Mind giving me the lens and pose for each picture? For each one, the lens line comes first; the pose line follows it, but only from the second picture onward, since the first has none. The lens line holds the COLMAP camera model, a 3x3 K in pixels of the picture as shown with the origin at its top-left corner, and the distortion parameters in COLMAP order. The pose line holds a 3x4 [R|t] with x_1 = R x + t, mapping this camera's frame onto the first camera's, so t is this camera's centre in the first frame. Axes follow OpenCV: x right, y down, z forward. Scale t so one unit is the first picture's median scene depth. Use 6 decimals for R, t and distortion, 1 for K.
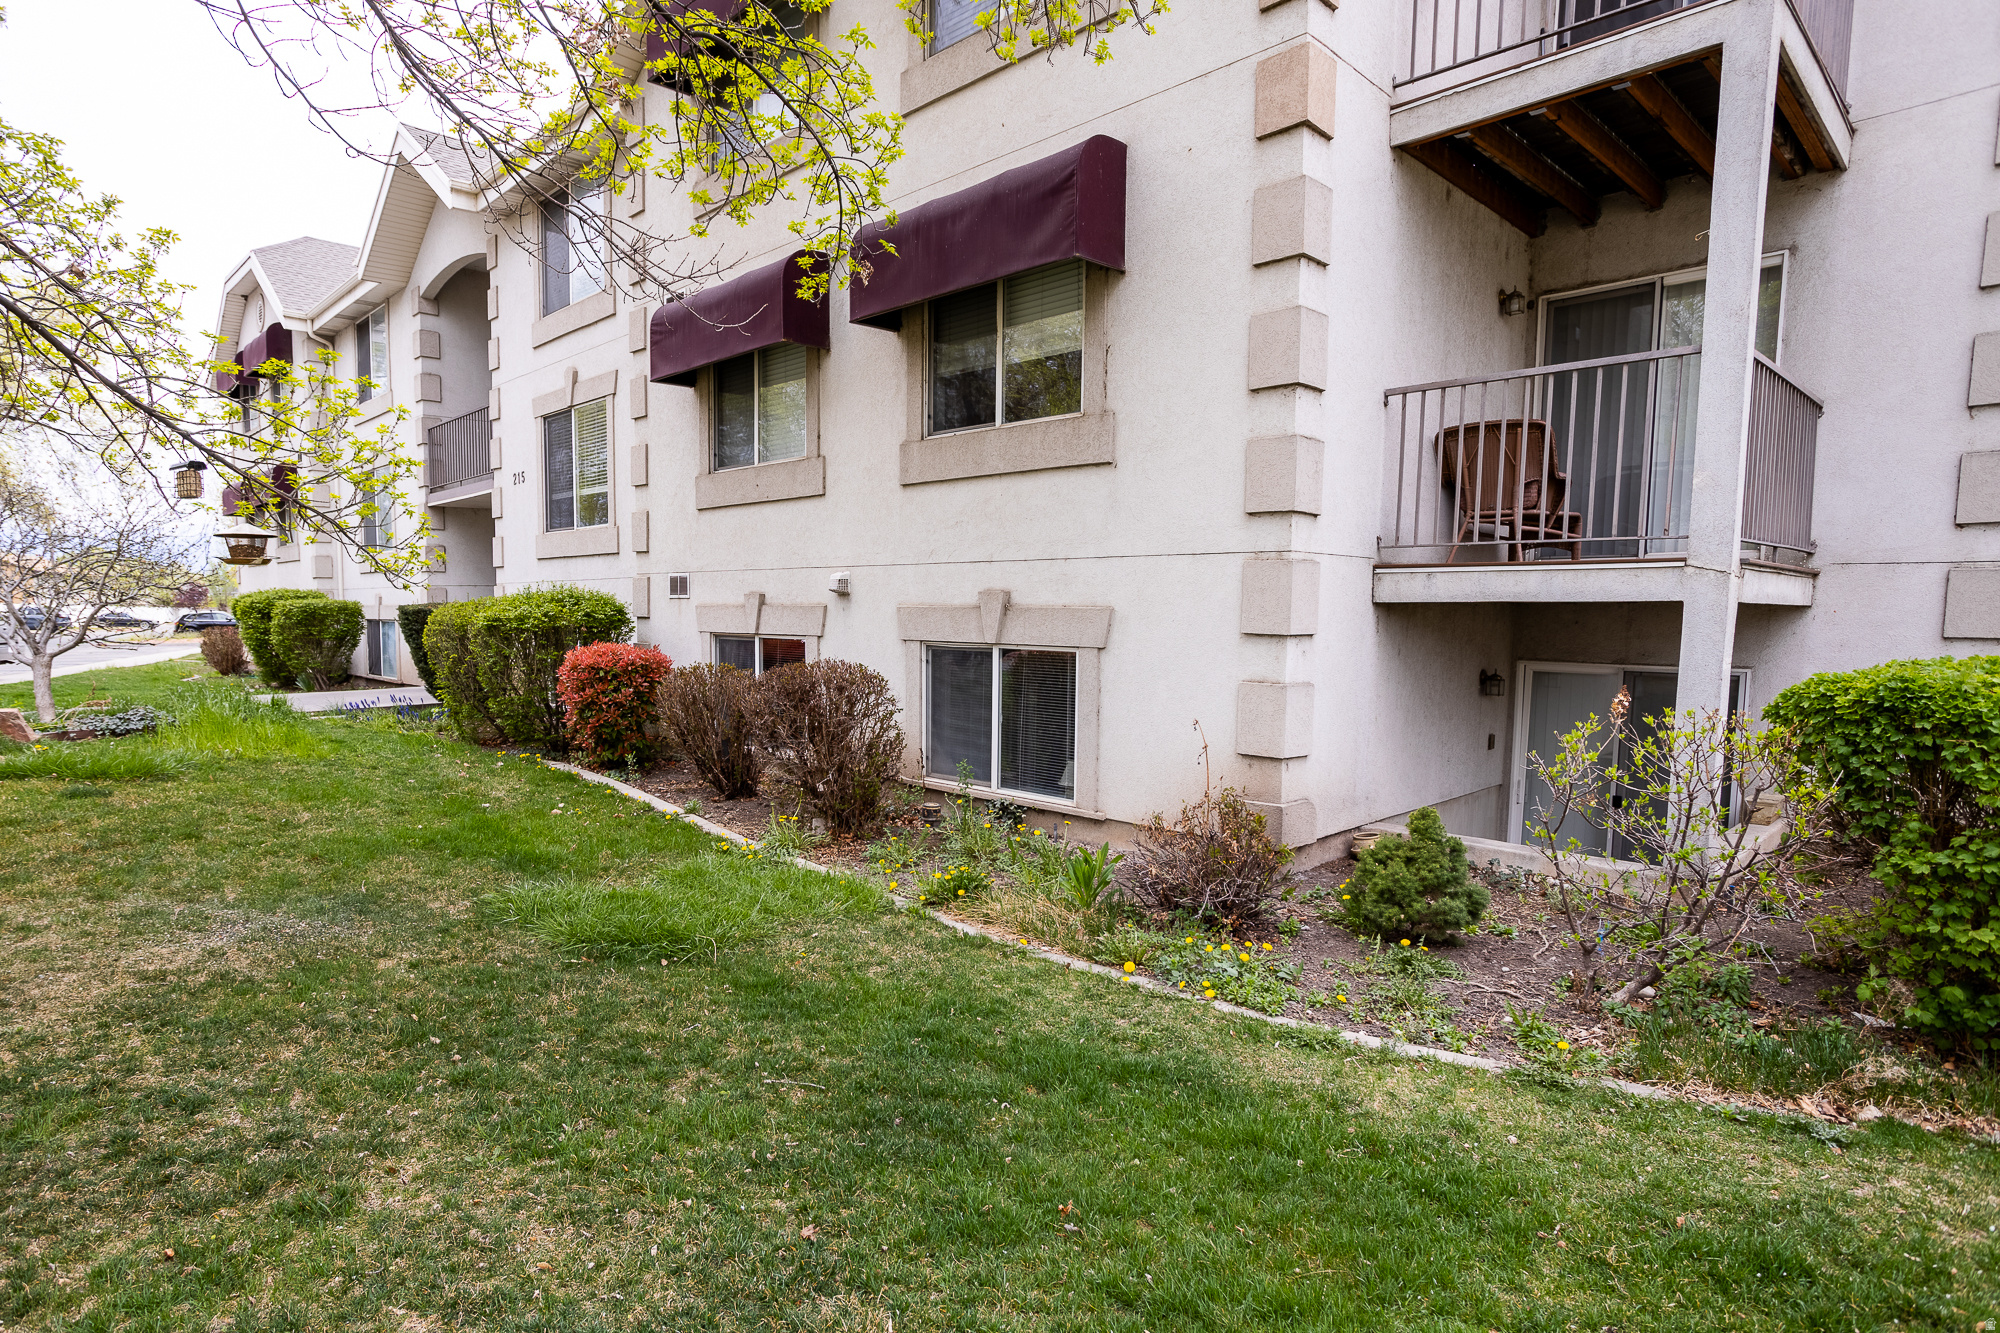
lens RADIAL K [[1084.5, 0, 892.1], [0, 1084.5, 706.9], [0, 0, 1]] dist [-0.031839, 0.015181]
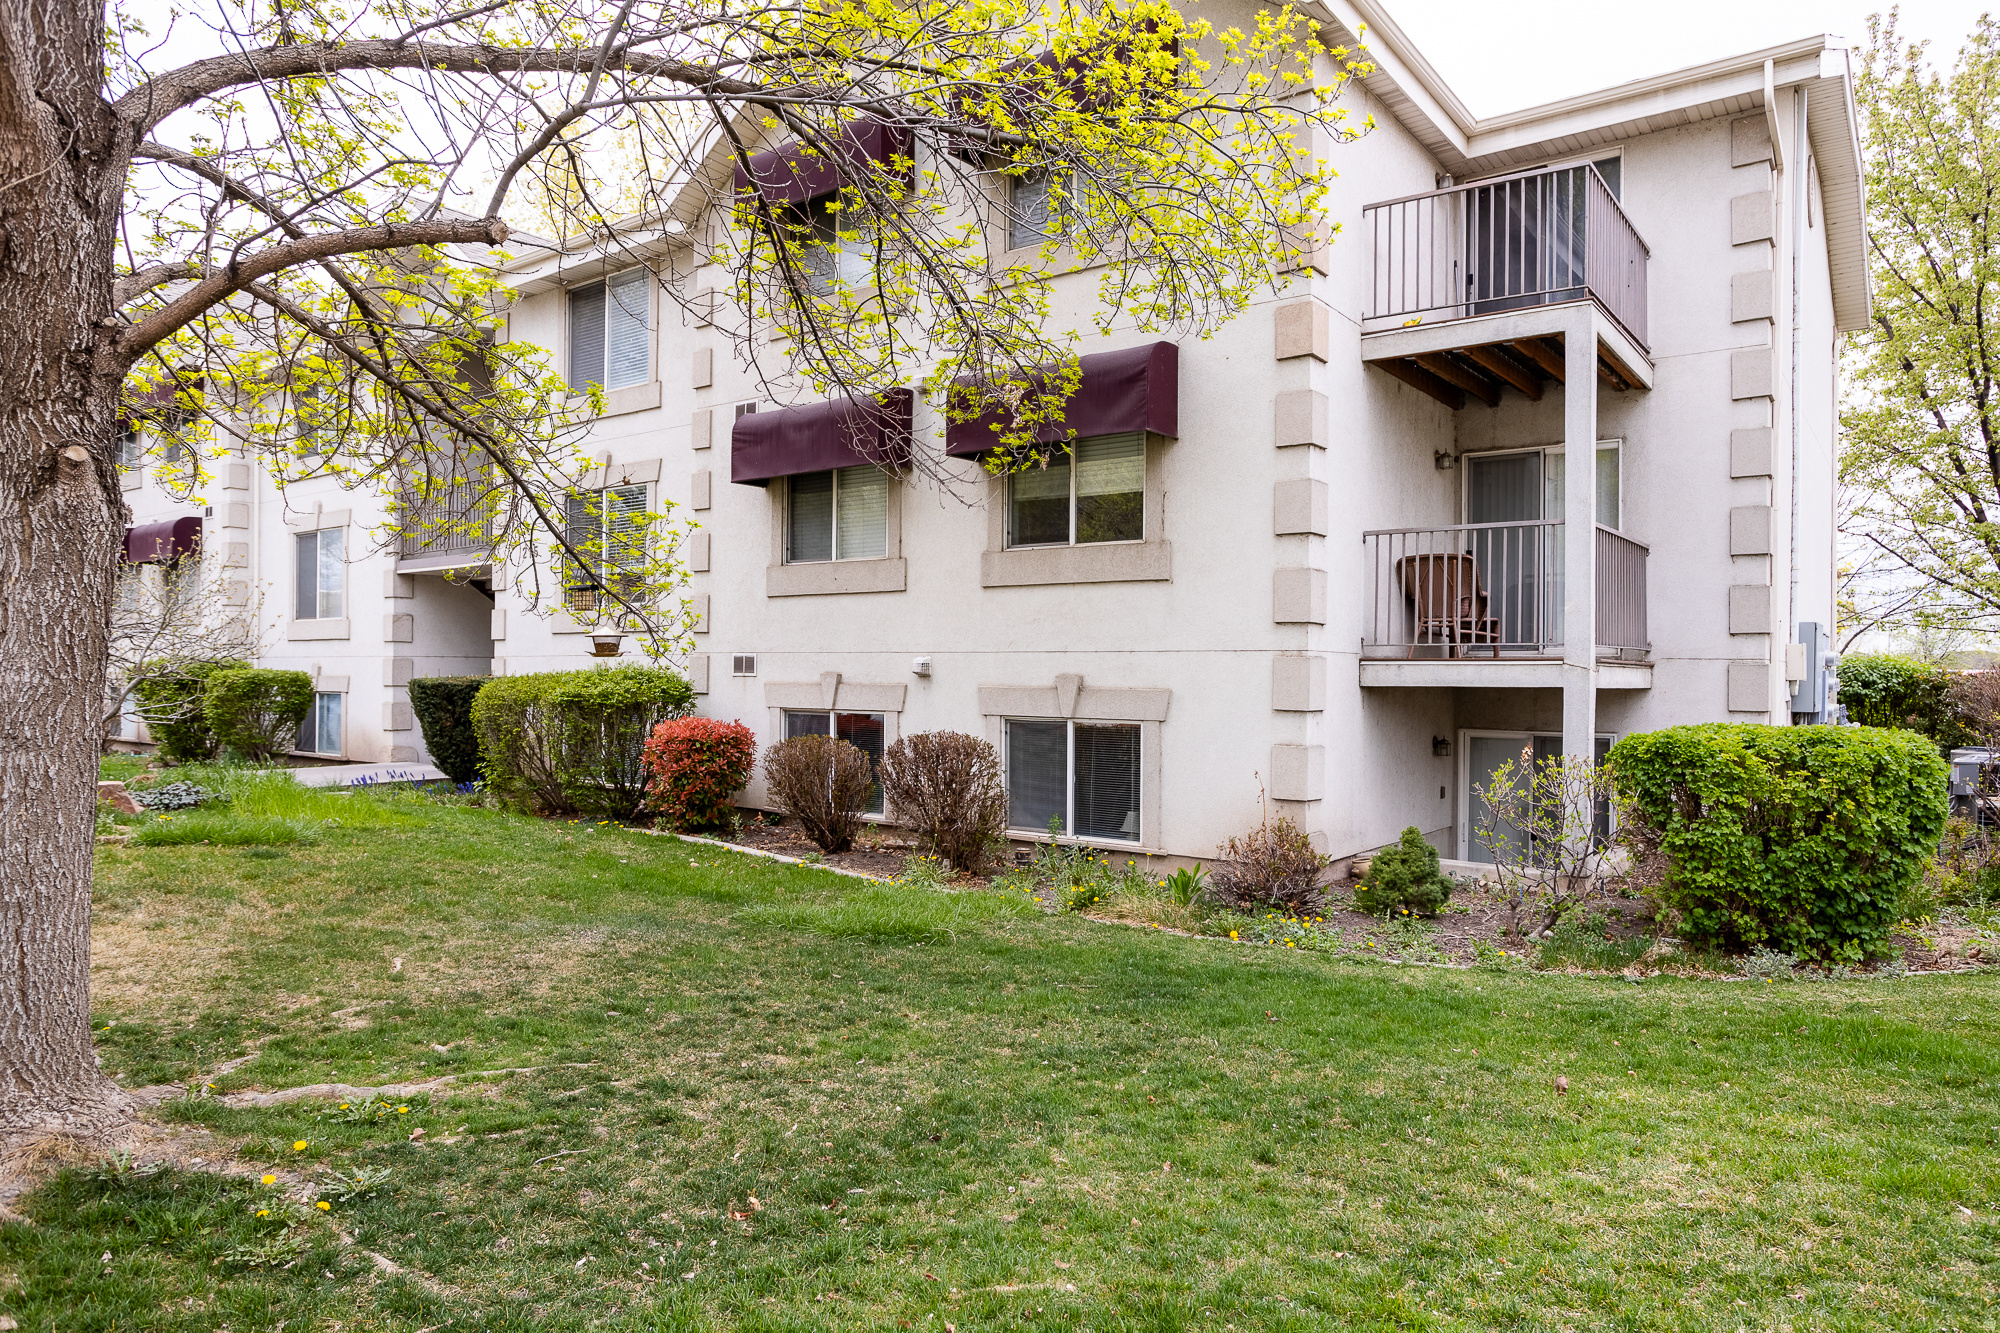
lens RADIAL K [[1244.1, 0, 1001.6], [0, 1244.1, 676.7], [0, 0, 1]] dist [-0.038092, -0.001214]
pose [[0.983510, 0.003216, 0.180827, -0.286089], [0.013036, 0.995981, -0.088616, 0.024048], [-0.180385, 0.089512, 0.979515, -0.456489]]
